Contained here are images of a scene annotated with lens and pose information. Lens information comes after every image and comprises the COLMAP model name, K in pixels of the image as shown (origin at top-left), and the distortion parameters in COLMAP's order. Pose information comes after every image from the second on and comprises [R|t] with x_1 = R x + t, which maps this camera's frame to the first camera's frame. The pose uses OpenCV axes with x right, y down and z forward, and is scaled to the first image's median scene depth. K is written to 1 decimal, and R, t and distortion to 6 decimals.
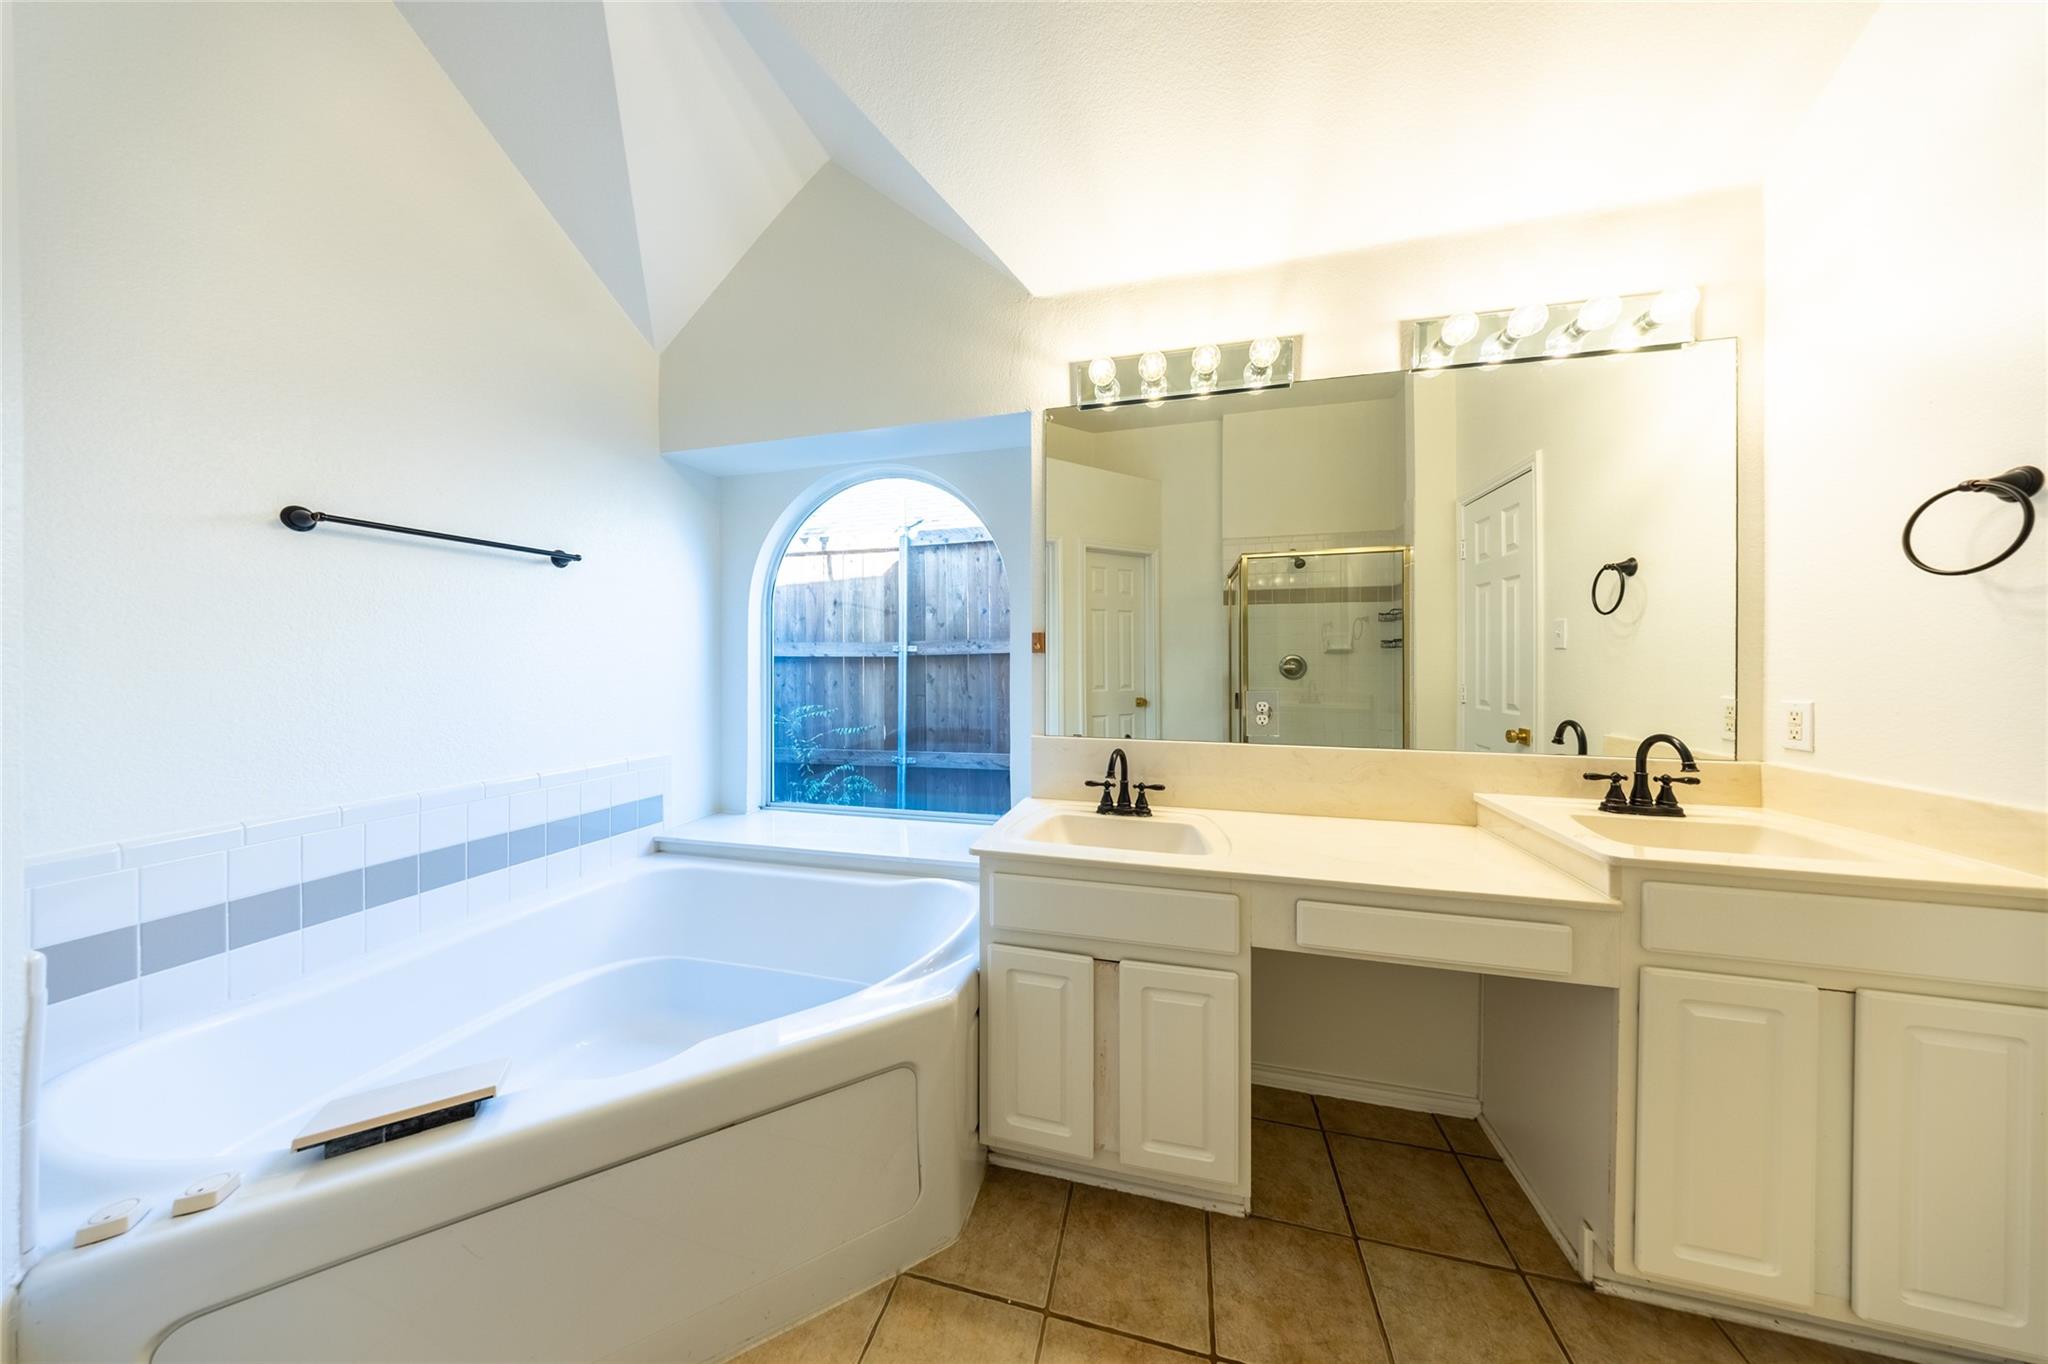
lens RADIAL K [[585.6, 0, 1017.7], [0, 585.6, 665.7], [0, 0, 1]] dist [-0.008145, 0.000320]
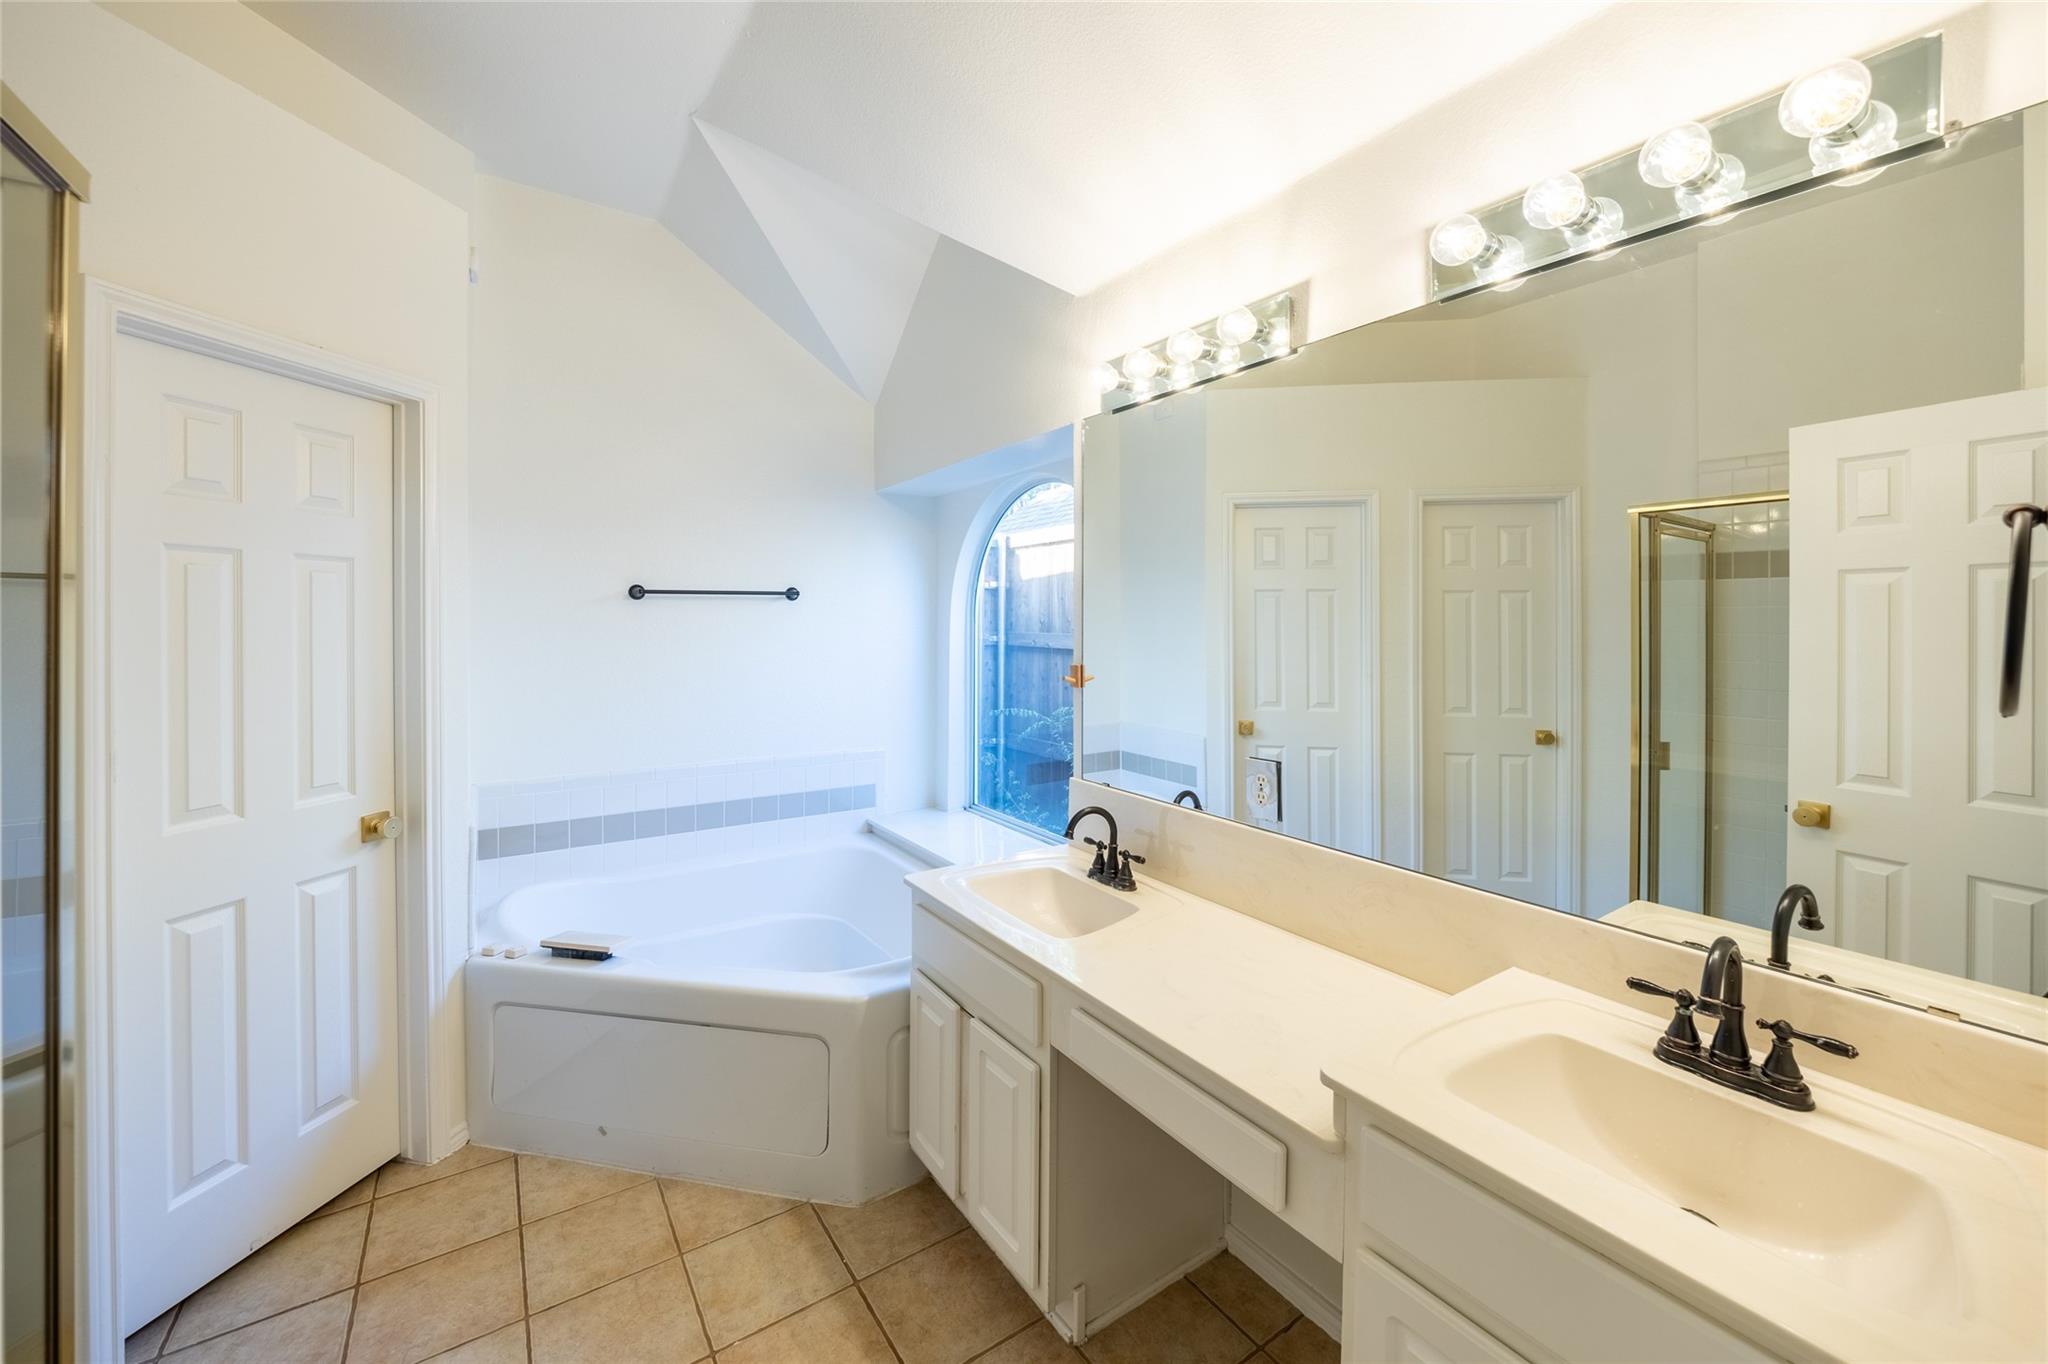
lens RADIAL K [[754.0, 0, 1003.6], [0, 754.0, 634.1], [0, 0, 1]] dist [-0.011578, -0.000424]
pose [[0.761574, 0.007721, -0.648032, 0.994898], [-0.007606, 0.999967, 0.002974, -0.151065], [0.648033, 0.002664, 0.761607, 0.041780]]
